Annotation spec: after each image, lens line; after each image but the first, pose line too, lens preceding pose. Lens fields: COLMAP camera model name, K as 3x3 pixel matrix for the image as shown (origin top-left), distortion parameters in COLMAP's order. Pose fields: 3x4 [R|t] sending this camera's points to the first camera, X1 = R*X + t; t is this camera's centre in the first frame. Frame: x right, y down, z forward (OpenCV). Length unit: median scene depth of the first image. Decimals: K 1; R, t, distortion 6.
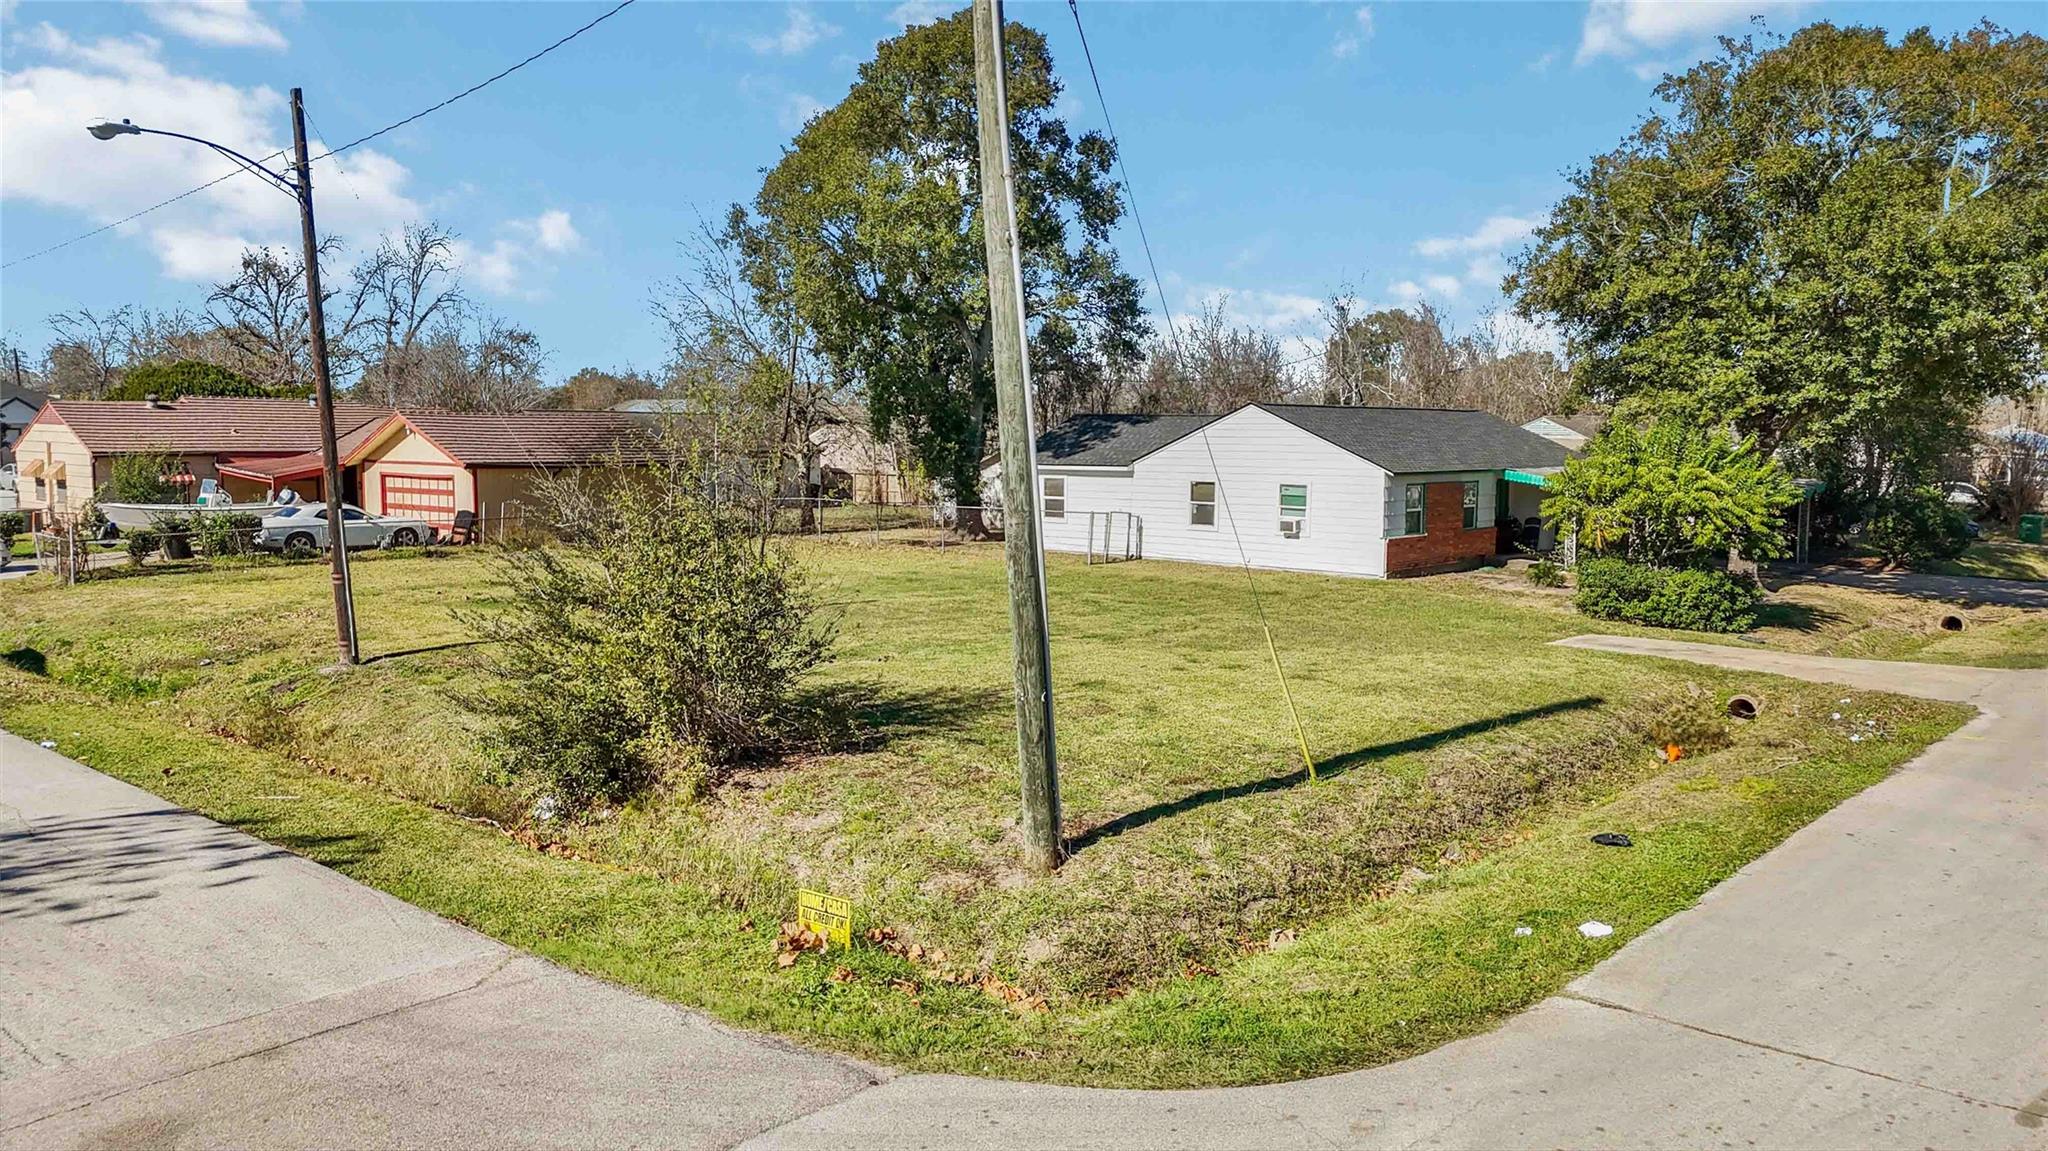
lens RADIAL K [[1507.8, 0, 1024.0], [0, 1507.8, 575.5], [0, 0, 1]] dist [0.133634, -0.201194]
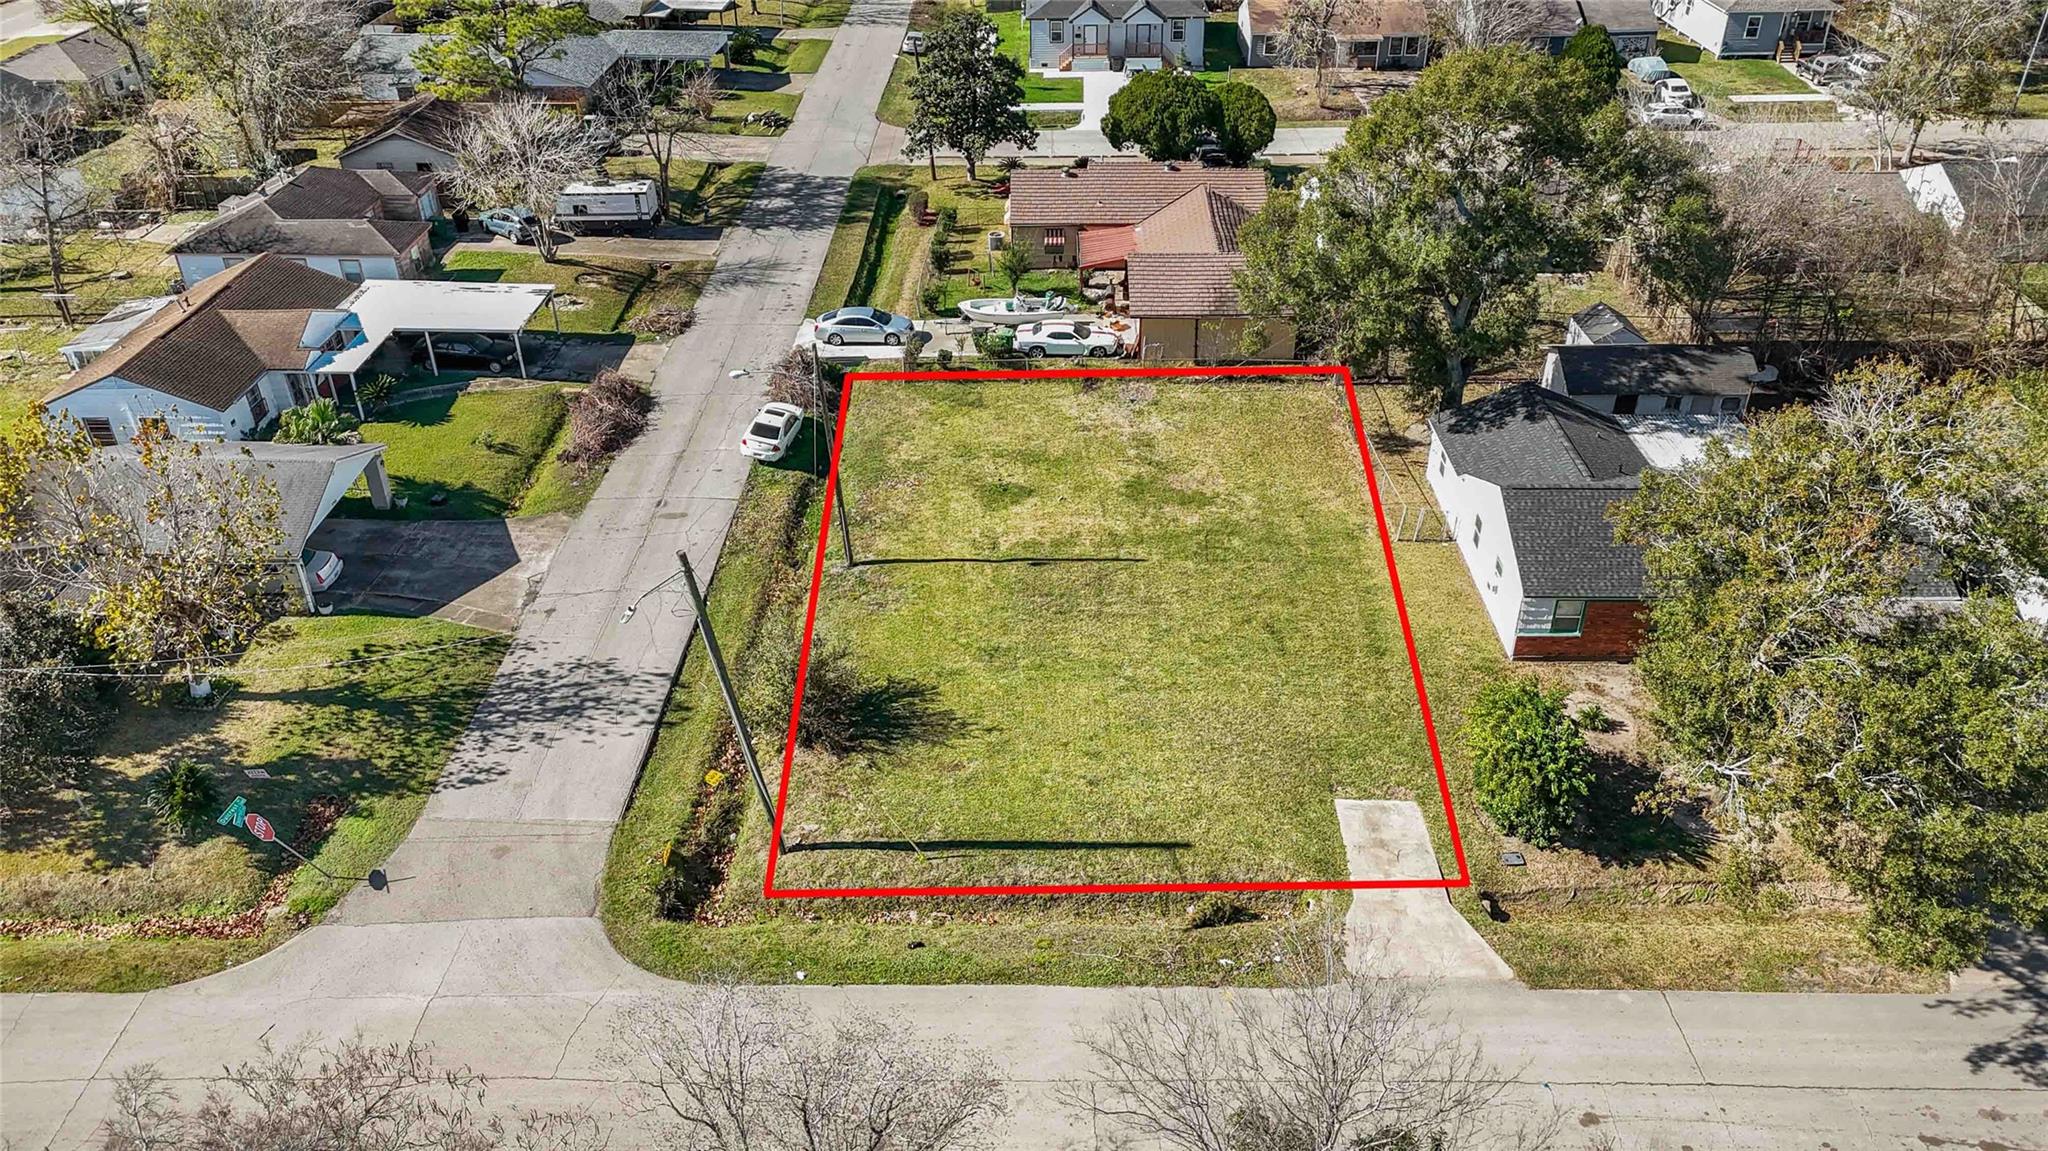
lens RADIAL K [[1507.8, 0, 1024.0], [0, 1507.8, 575.5], [0, 0, 1]] dist [0.133634, -0.201194]
pose [[0.655644, 0.400194, -0.640294, 0.773386], [-0.071198, 0.876981, 0.475221, -0.658797], [0.751706, -0.265988, 0.603480, -0.109143]]
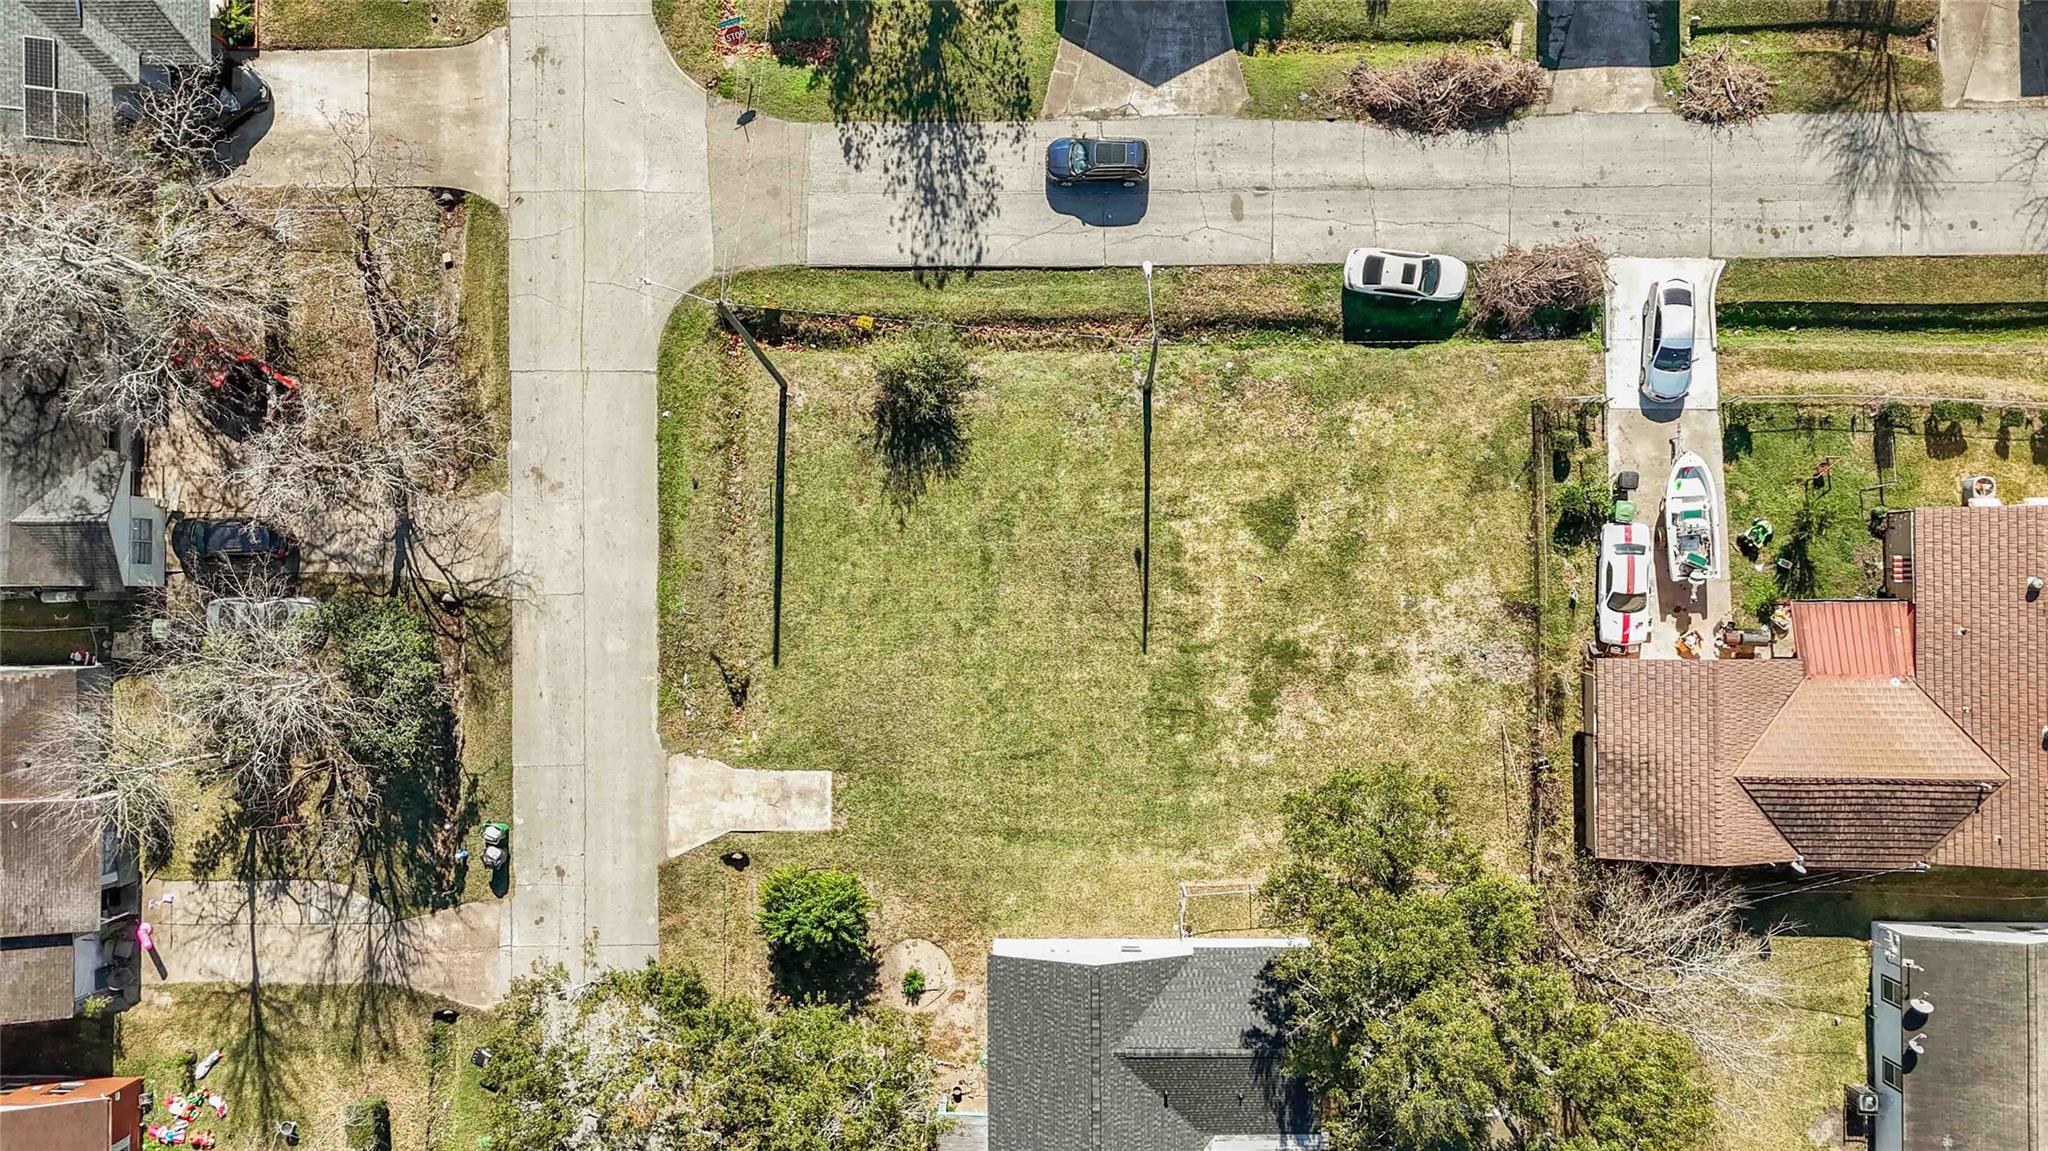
lens RADIAL K [[1507.8, 0, 1024.0], [0, 1507.8, 575.5], [0, 0, 1]] dist [0.133634, -0.201194]
pose [[-0.742956, 0.669127, 0.016891, -0.080607], [-0.034808, -0.063825, 0.997354, -1.595785], [0.668435, 0.740402, 0.070710, 0.603567]]
